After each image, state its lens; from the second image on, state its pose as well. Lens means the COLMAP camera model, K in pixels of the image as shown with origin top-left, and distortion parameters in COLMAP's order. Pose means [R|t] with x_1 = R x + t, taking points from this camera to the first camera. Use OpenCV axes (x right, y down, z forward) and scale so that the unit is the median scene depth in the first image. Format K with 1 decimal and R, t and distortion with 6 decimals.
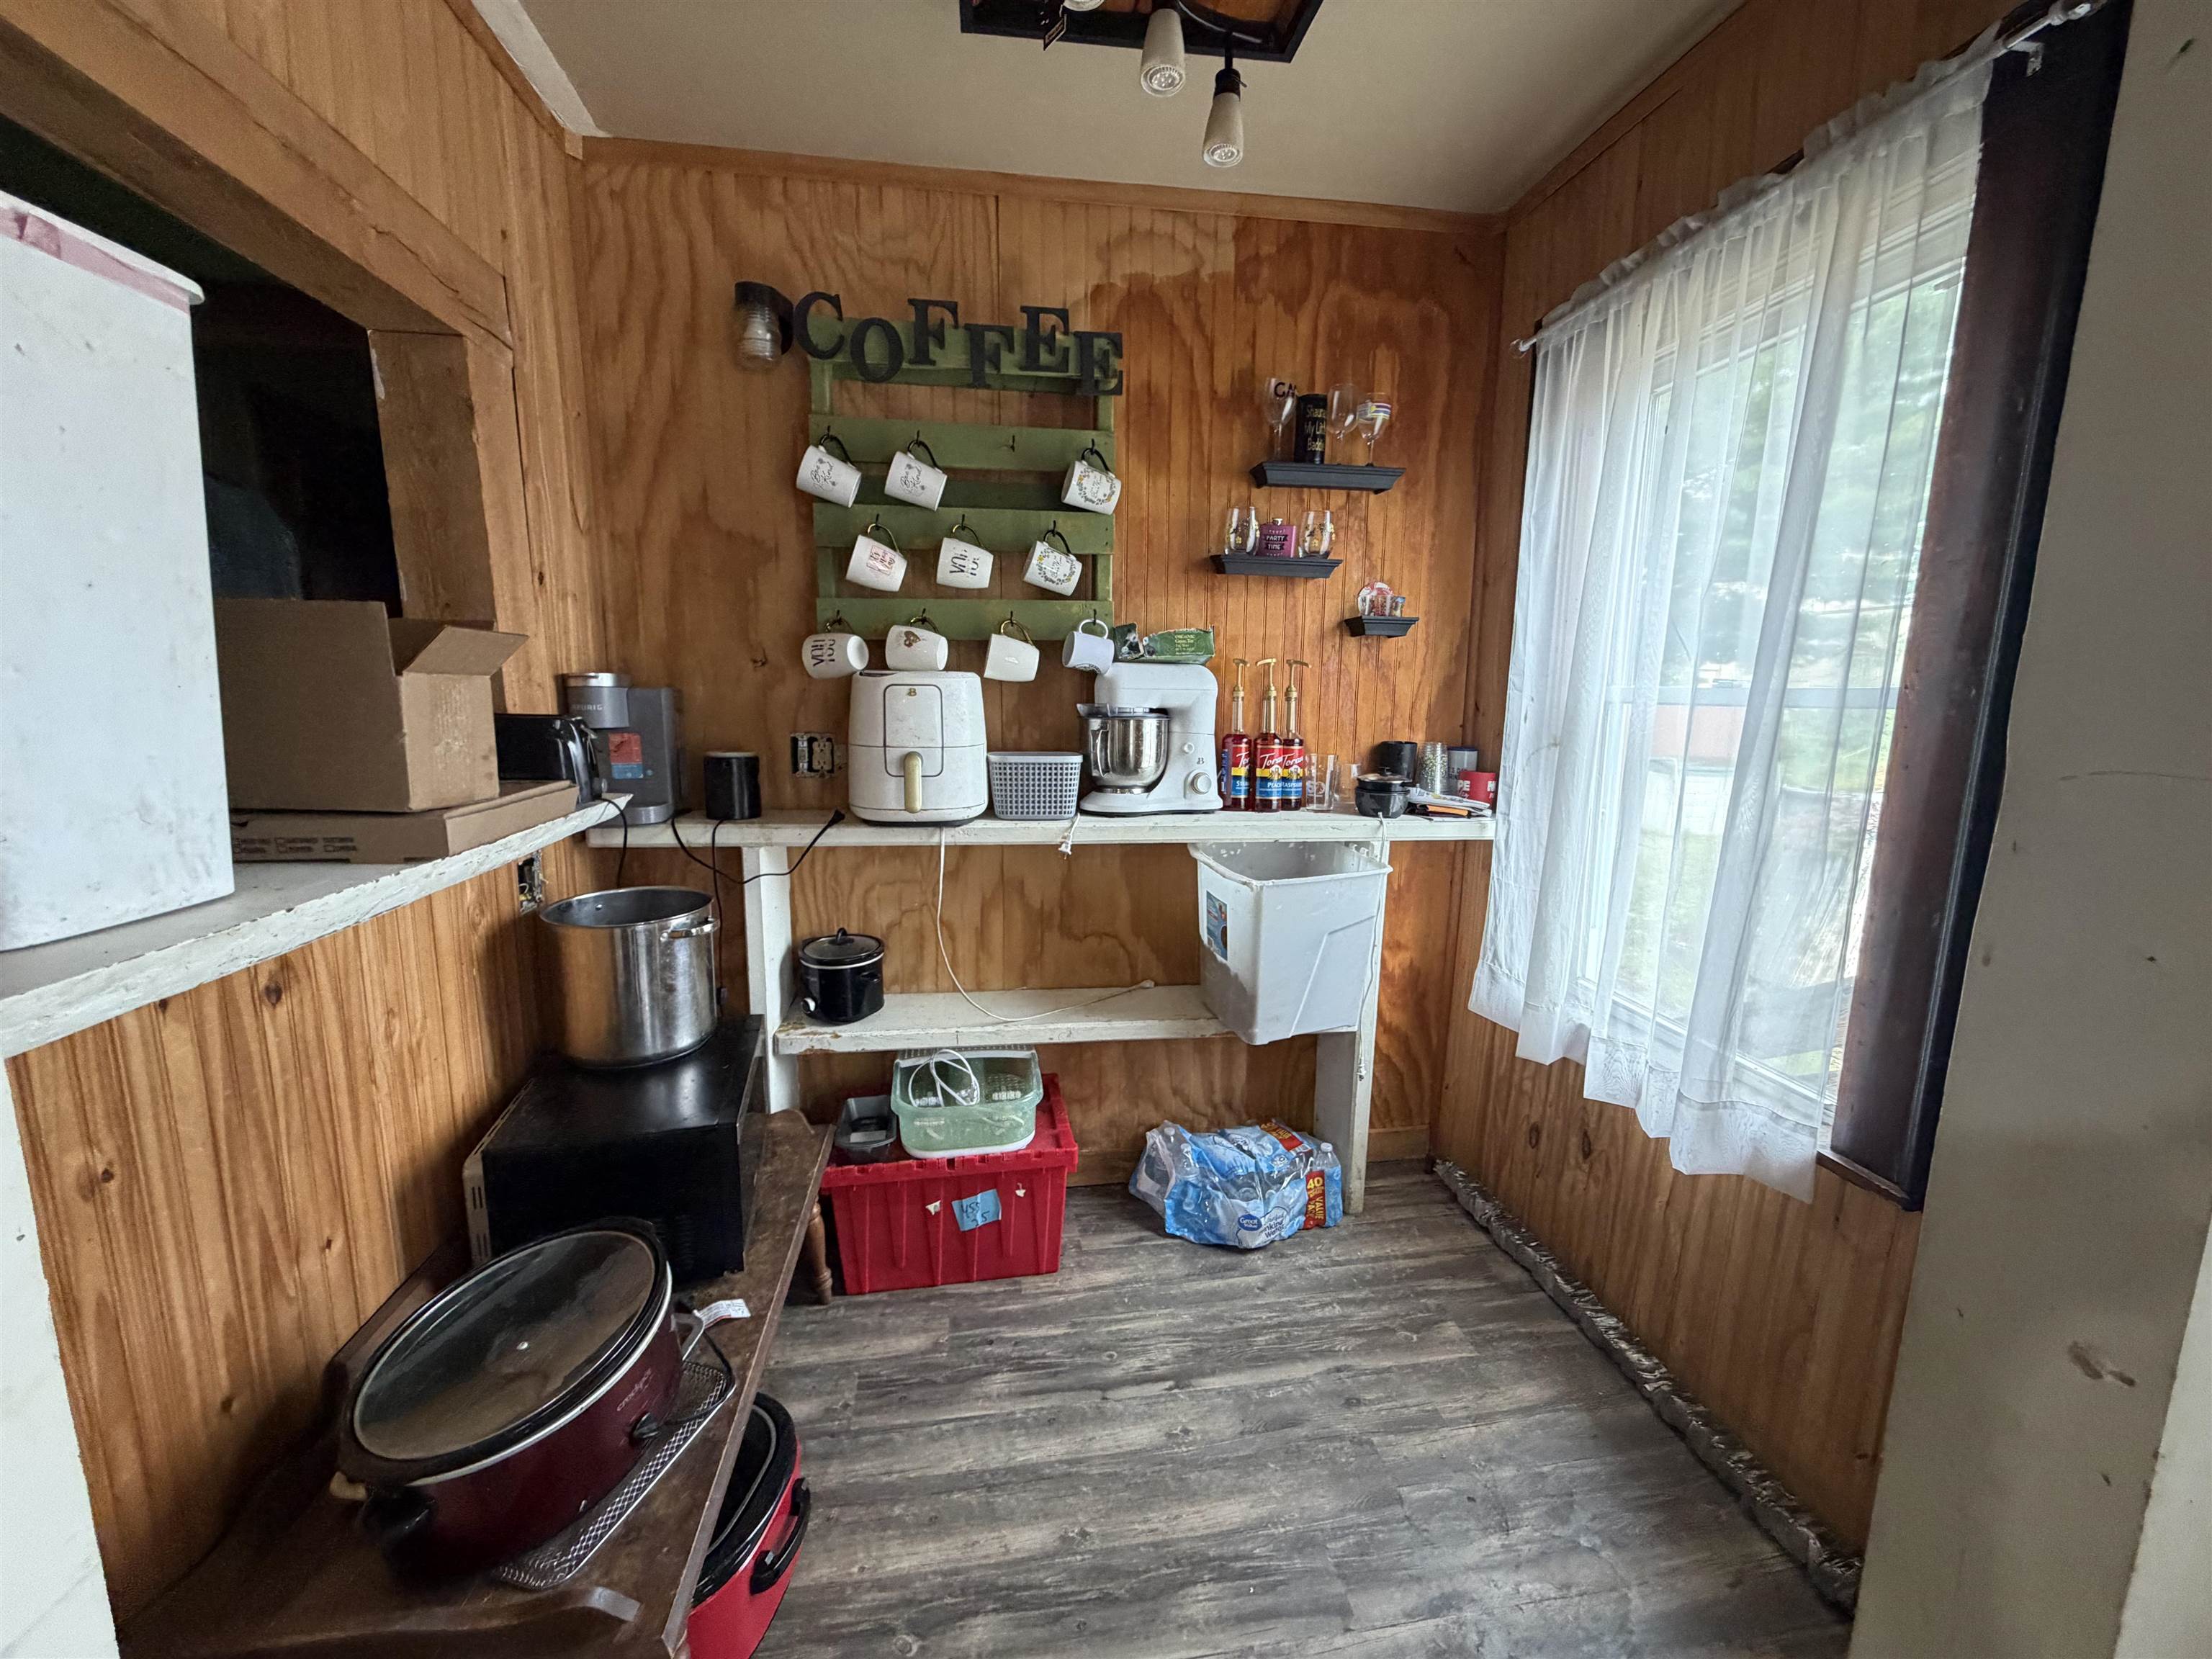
lens RADIAL K [[878.9, 0, 1103.9], [0, 878.9, 831.9], [0, 0, 1]] dist [0.003237, 0.000269]
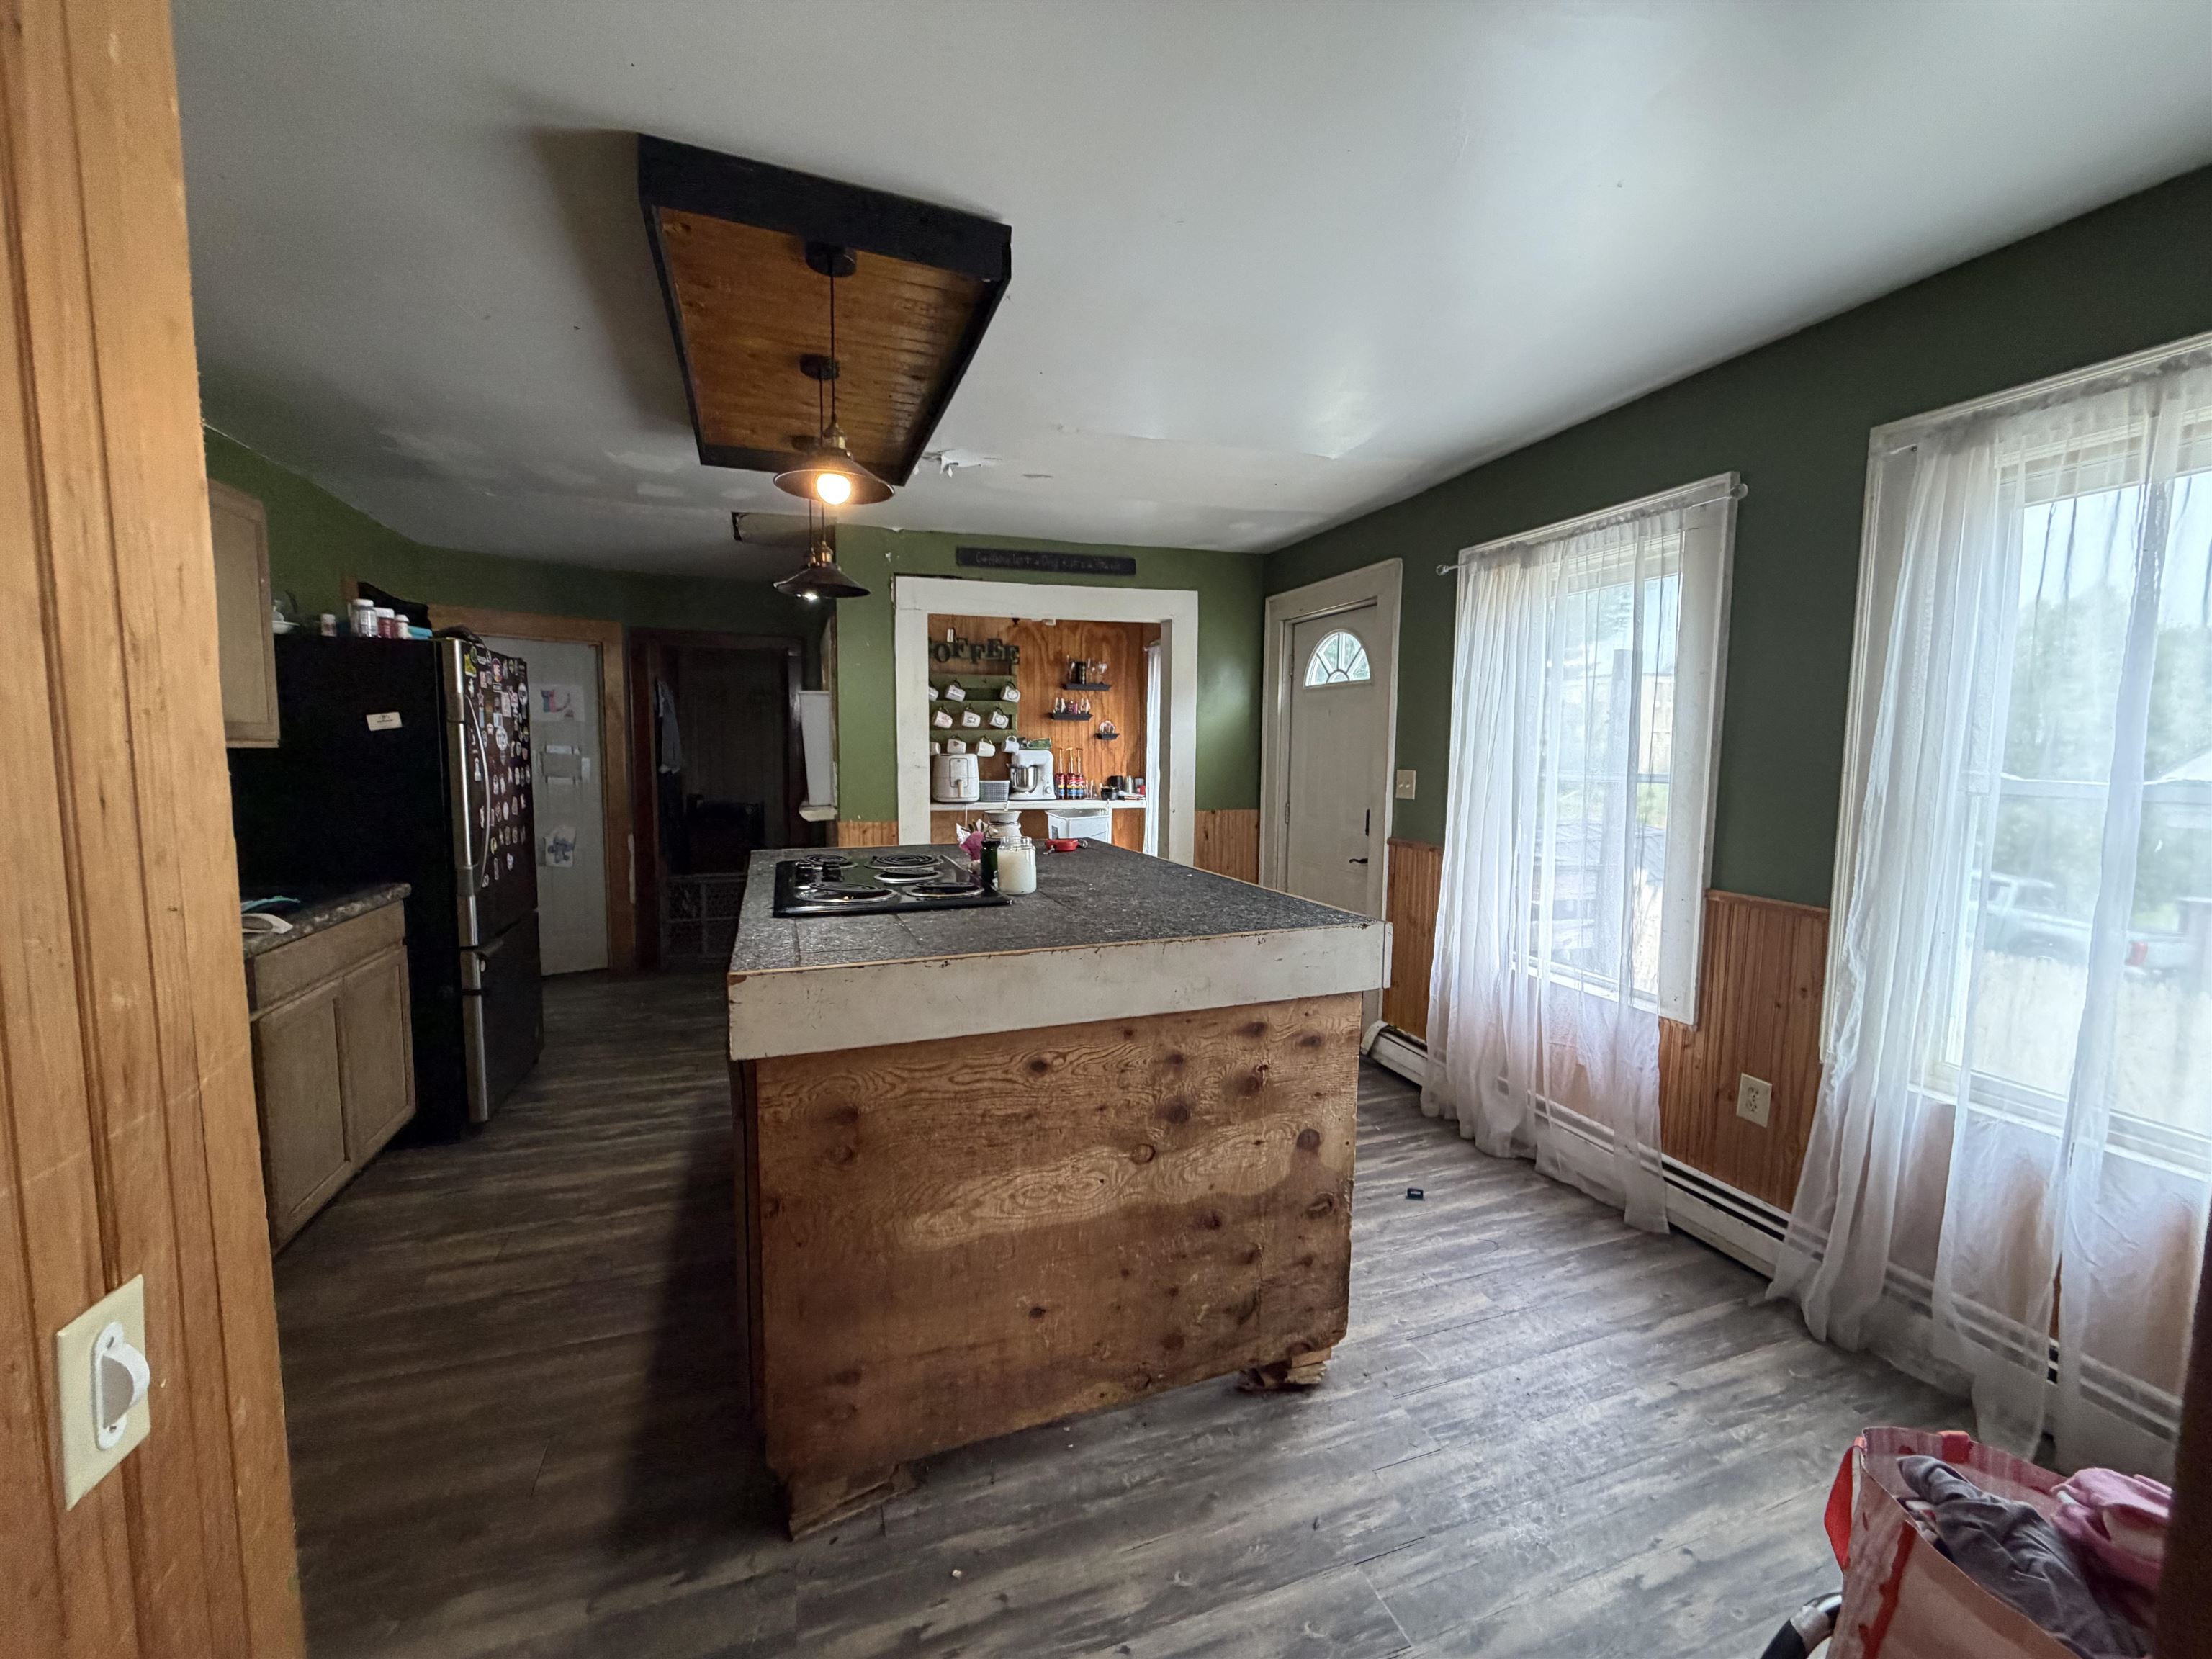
lens RADIAL K [[878.9, 0, 1098.6], [0, 878.9, 826.1], [0, 0, 1]] dist [0.003237, 0.000269]
pose [[0.981143, -0.024658, 0.191705, -0.297262], [0.038181, 0.997011, -0.067169, 0.273797], [-0.189476, 0.073222, 0.979151, -1.936709]]
